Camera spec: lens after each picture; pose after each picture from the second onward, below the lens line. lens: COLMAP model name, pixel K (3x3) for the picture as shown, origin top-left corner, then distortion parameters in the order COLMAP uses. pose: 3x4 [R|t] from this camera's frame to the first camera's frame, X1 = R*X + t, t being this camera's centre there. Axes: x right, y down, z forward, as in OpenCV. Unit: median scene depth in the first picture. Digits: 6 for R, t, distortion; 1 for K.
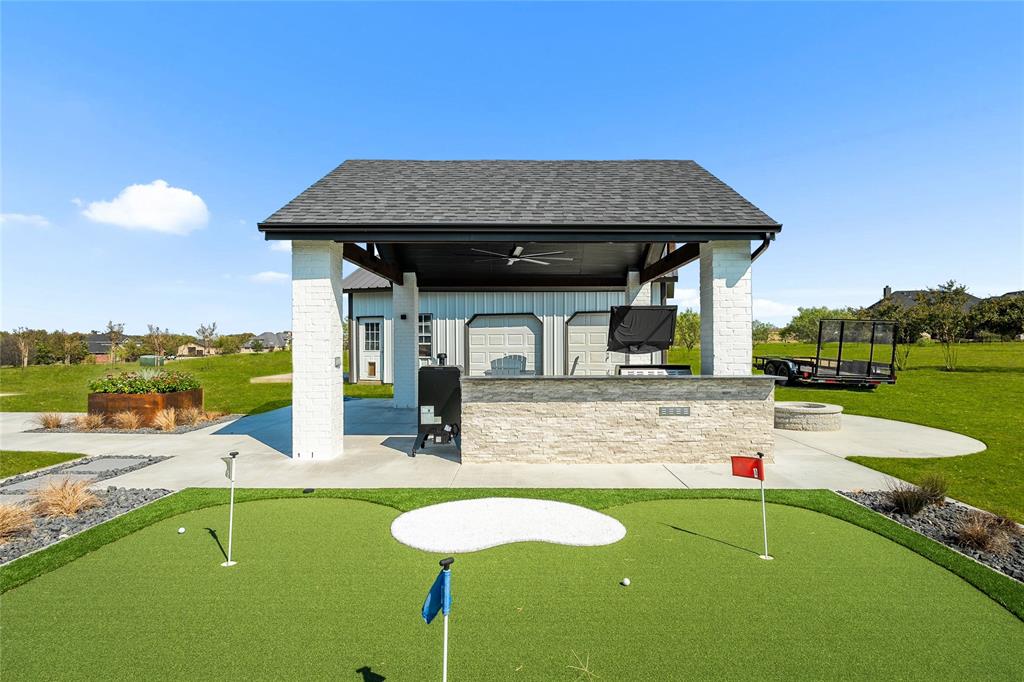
lens RADIAL K [[556.2, 0, 513.0], [0, 556.2, 340.3], [0, 0, 1]] dist [-0.000111, -0.000002]
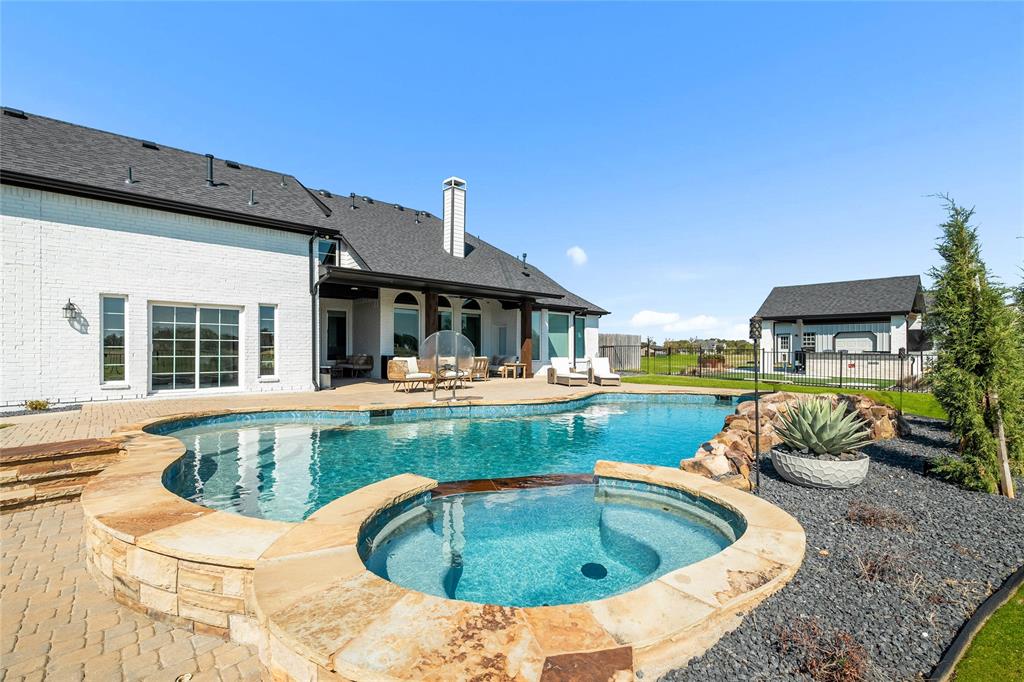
lens RADIAL K [[456.2, 0, 513.4], [0, 456.2, 343.8], [0, 0, 1]] dist [-0.008747, -0.000253]
pose [[0.696492, 0.000515, -0.717564, 0.323223], [-0.003822, 0.999988, -0.002993, 0.007236], [0.717554, 0.004827, 0.696486, -1.140755]]
